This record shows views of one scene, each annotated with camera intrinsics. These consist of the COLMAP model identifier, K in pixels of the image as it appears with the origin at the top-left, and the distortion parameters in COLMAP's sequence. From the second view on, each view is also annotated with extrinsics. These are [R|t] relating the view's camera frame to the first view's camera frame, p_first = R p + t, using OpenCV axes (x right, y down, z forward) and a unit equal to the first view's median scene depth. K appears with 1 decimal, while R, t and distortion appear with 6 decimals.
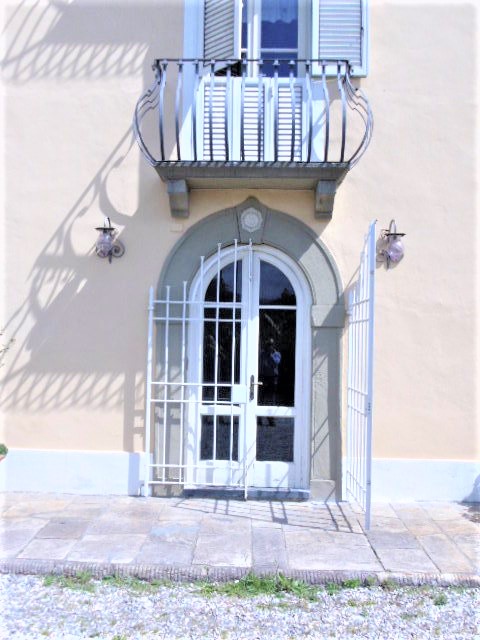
lens RADIAL K [[657.2, 0, 241.8], [0, 657.2, 322.1], [0, 0, 1]] dist [-0.027638, 0.000000]
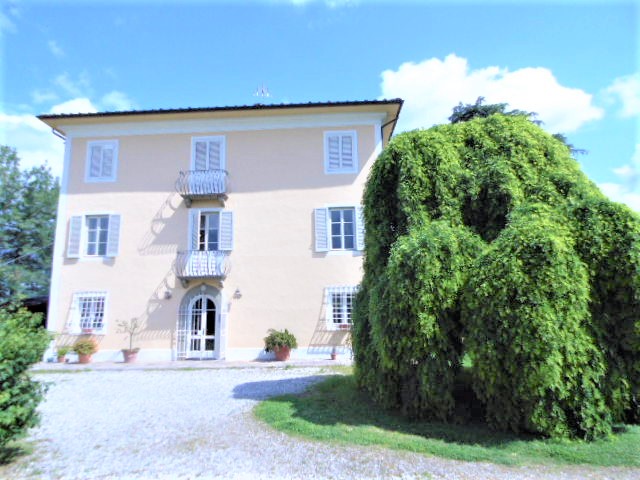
lens RADIAL K [[445.5, 0, 331.1], [0, 445.5, 229.8], [0, 0, 1]] dist [0.026088, -0.009524]
pose [[0.999127, -0.041205, 0.006896, 0.783688], [0.041760, 0.989947, -0.135135, -0.107456], [-0.001258, 0.135305, 0.990803, -1.730924]]
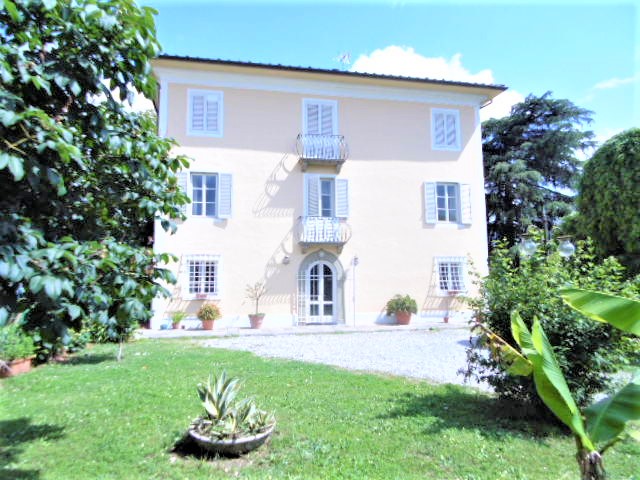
lens RADIAL K [[445.5, 0, 336.6], [0, 445.5, 229.0], [0, 0, 1]] dist [0.026088, -0.009524]
pose [[0.962330, -0.000086, 0.271883, -0.631915], [0.017153, 0.998027, -0.060396, -0.142452], [-0.271342, 0.062784, 0.960433, -1.625157]]
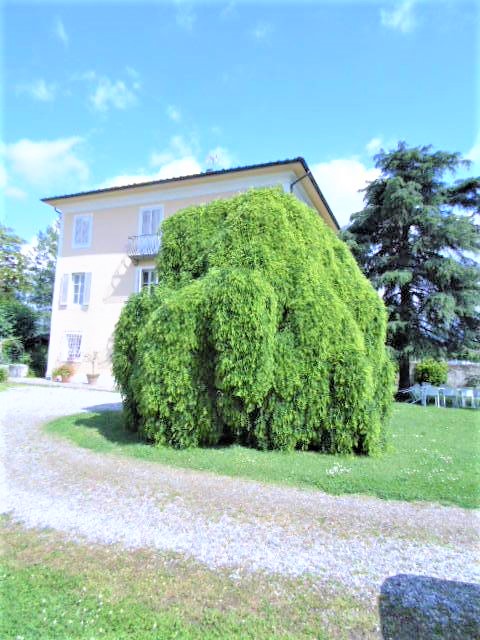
lens RADIAL K [[445.5, 0, 241.7], [0, 445.5, 314.4], [0, 0, 1]] dist [0.026088, -0.009524]
pose [[0.929185, -0.018494, -0.369152, 1.941879], [-0.005245, 0.997987, -0.063201, -0.072748], [0.369577, 0.060662, 0.927218, -1.848466]]
